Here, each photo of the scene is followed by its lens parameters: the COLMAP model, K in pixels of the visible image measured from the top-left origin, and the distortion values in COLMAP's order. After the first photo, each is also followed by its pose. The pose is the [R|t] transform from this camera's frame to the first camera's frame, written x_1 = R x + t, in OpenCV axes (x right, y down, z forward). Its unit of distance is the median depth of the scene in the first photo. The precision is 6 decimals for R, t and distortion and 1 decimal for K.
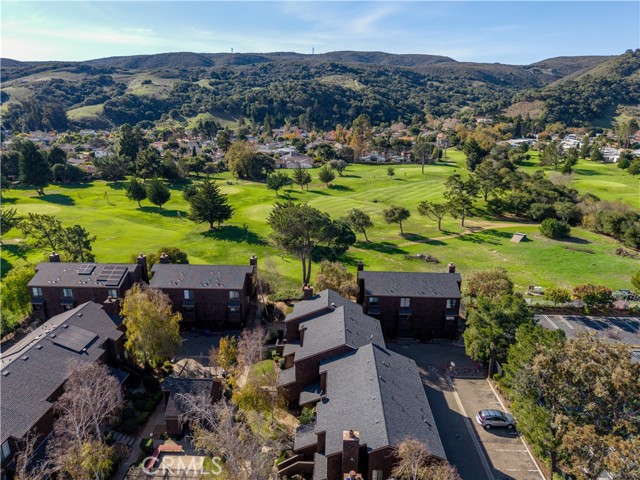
lens RADIAL K [[430.6, 0, 317.4], [0, 430.6, 243.3], [0, 0, 1]] dist [0.006928, -0.006365]
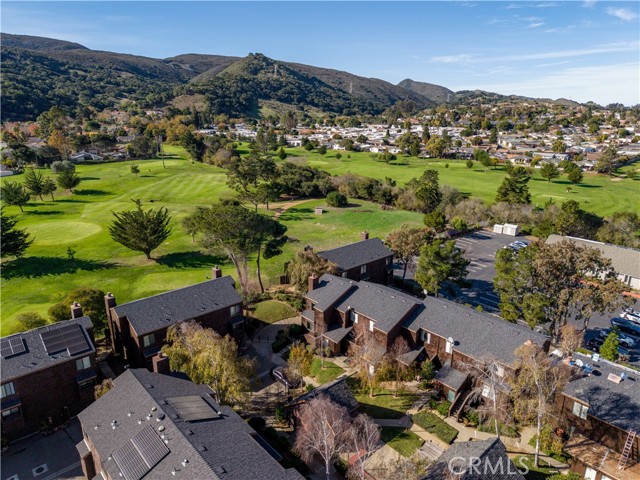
lens RADIAL K [[430.6, 0, 317.4], [0, 430.6, 243.3], [0, 0, 1]] dist [0.006928, -0.006365]
pose [[0.716923, -0.209331, 0.664983, -0.068569], [0.198359, 0.975680, 0.093285, -0.007078], [-0.668338, 0.065027, 0.741010, 0.022756]]
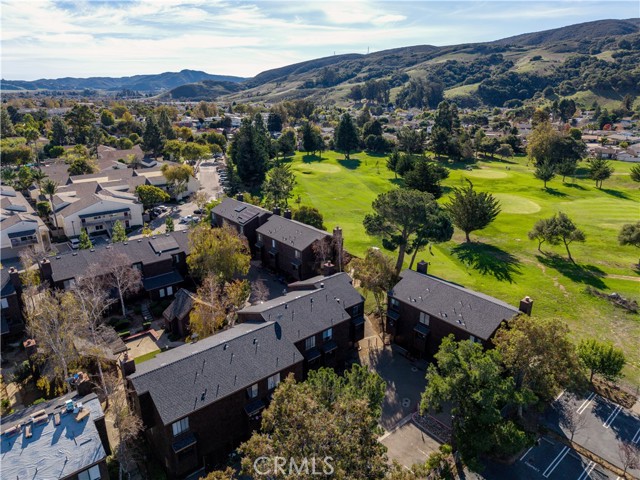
lens RADIAL K [[430.6, 0, 317.4], [0, 430.6, 243.3], [0, 0, 1]] dist [0.006928, -0.006365]
pose [[0.656592, 0.244562, -0.713495, 0.066162], [-0.213499, 0.967547, 0.135171, -0.007242], [0.723398, 0.063579, 0.687498, 0.030289]]
